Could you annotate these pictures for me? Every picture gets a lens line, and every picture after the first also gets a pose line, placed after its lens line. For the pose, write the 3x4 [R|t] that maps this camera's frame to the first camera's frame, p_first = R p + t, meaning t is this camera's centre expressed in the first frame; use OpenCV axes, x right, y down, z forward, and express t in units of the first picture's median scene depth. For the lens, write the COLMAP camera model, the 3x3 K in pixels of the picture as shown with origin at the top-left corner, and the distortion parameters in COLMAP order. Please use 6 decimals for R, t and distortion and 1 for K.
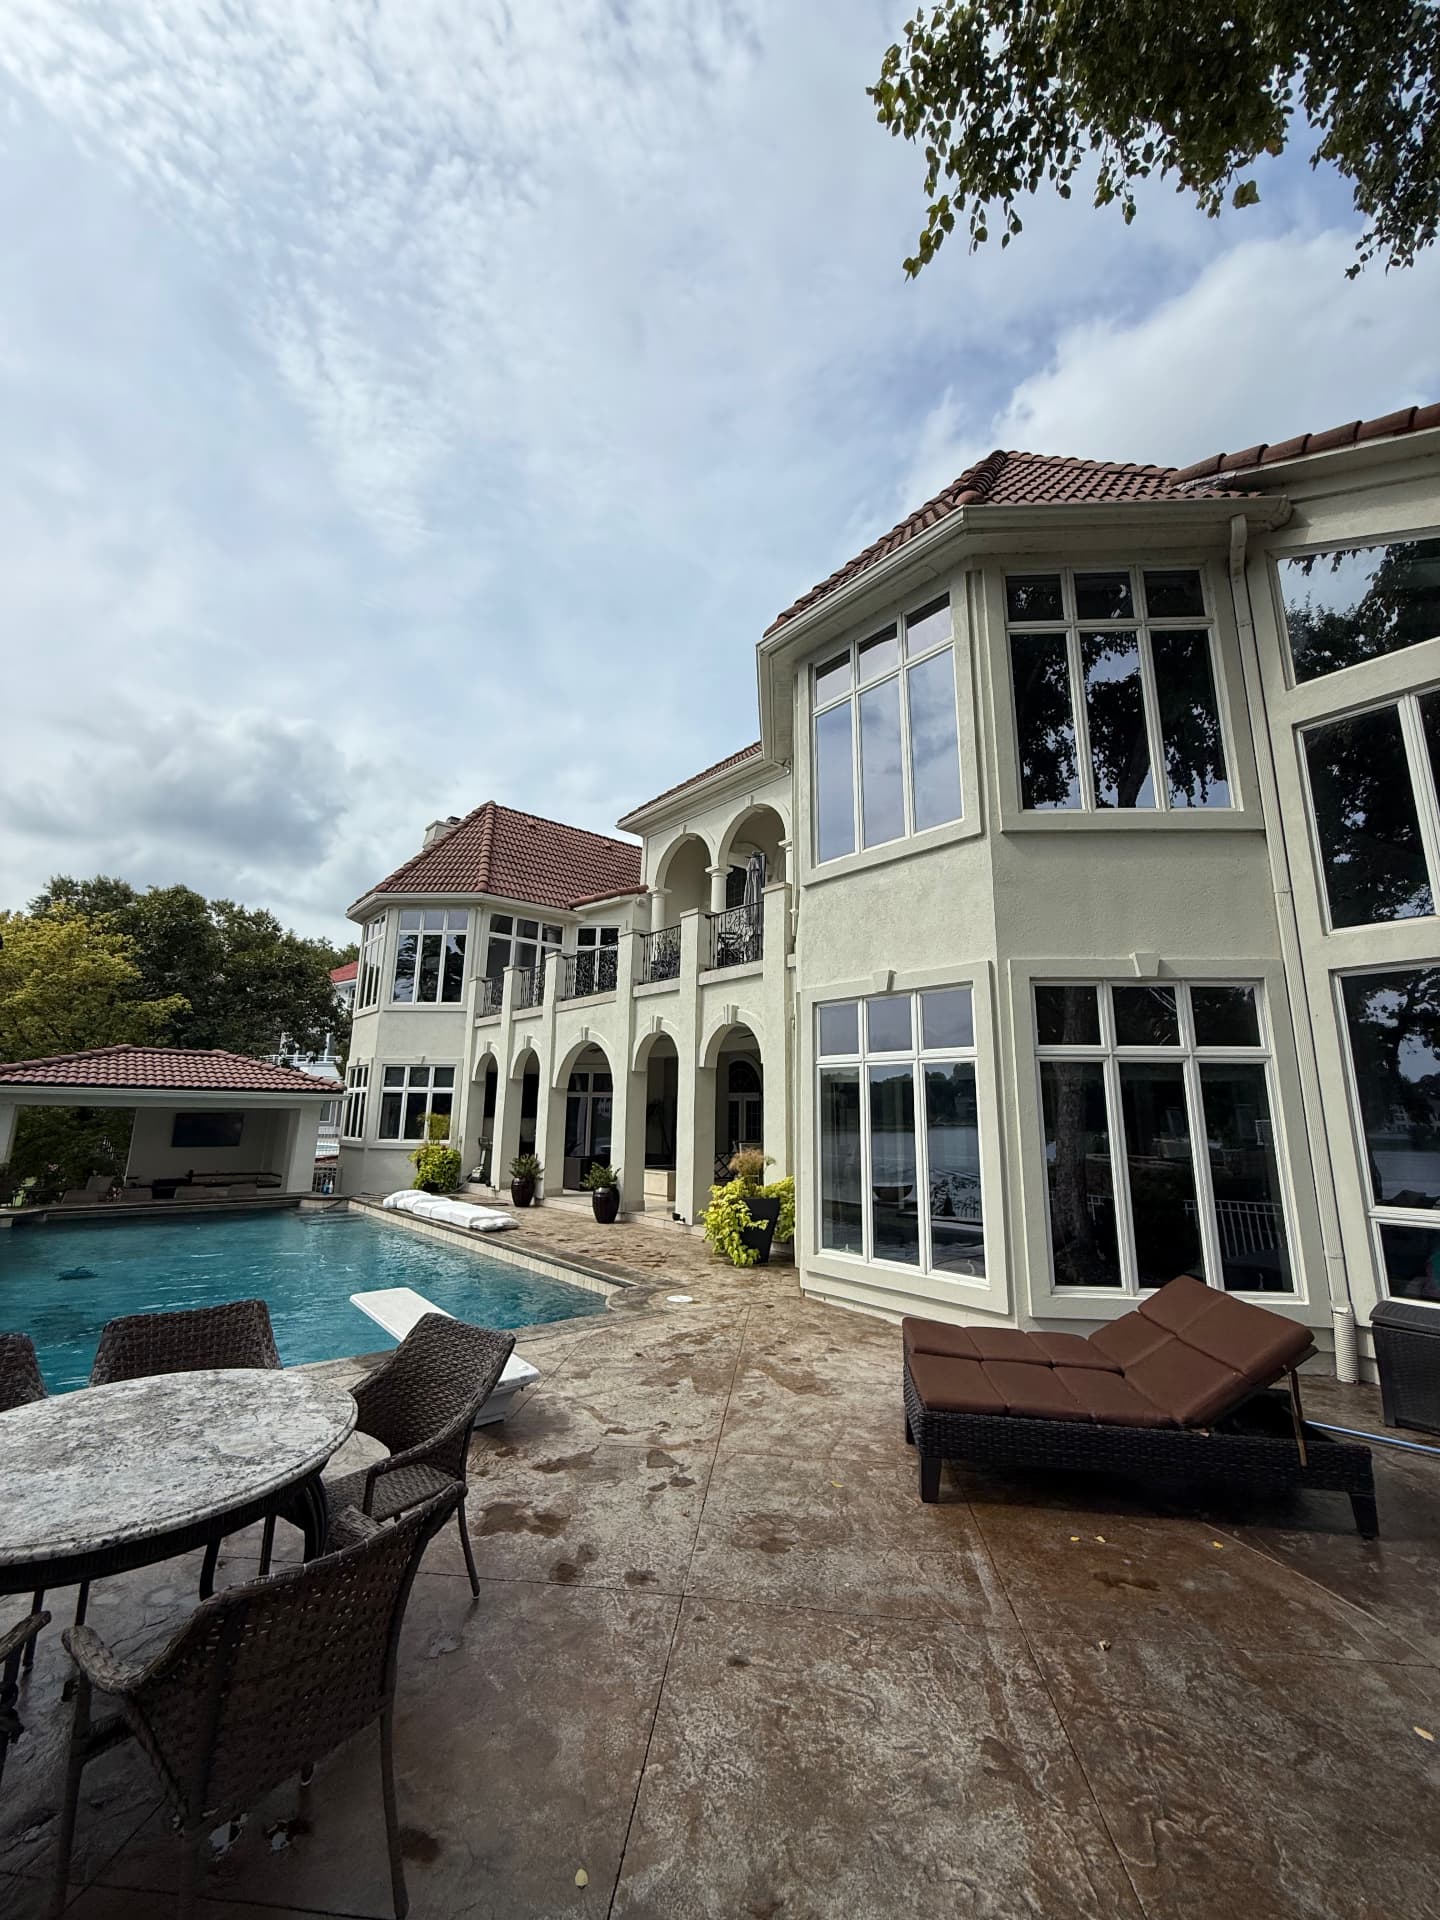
lens RADIAL K [[766.0, 0, 737.2], [0, 766.0, 960.0], [0, 0, 1]] dist [0.003208, 0.000232]
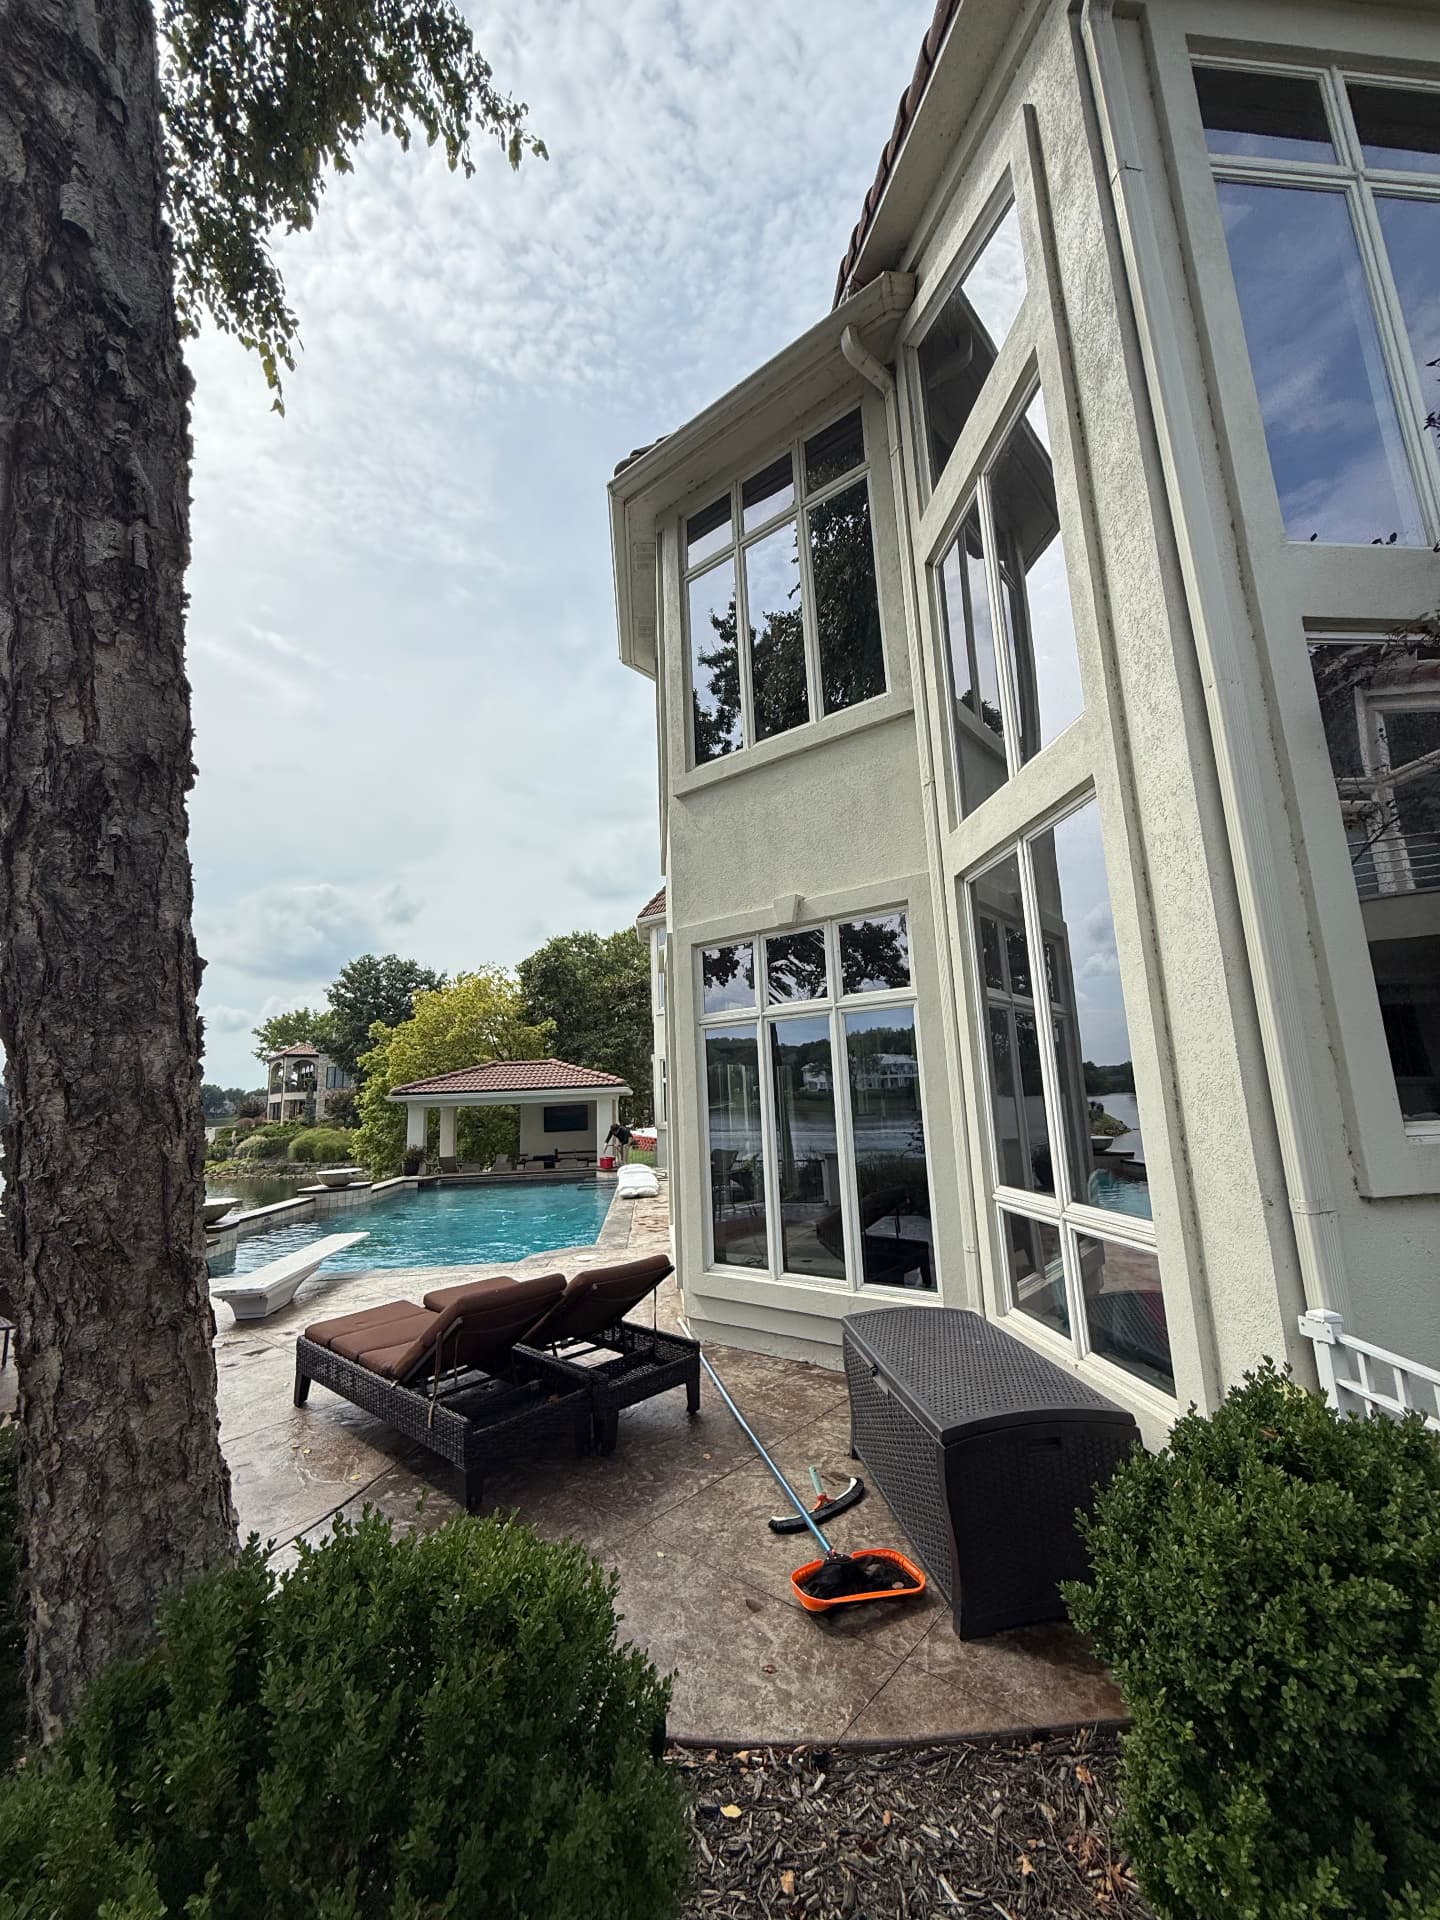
lens RADIAL K [[766.0, 0, 740.0], [0, 766.0, 954.4], [0, 0, 1]] dist [0.003208, 0.000232]
pose [[0.821460, -0.150212, -0.550128, 0.336750], [0.163567, 0.986214, -0.025043, 0.024896], [0.546306, -0.069411, 0.834705, 0.082286]]
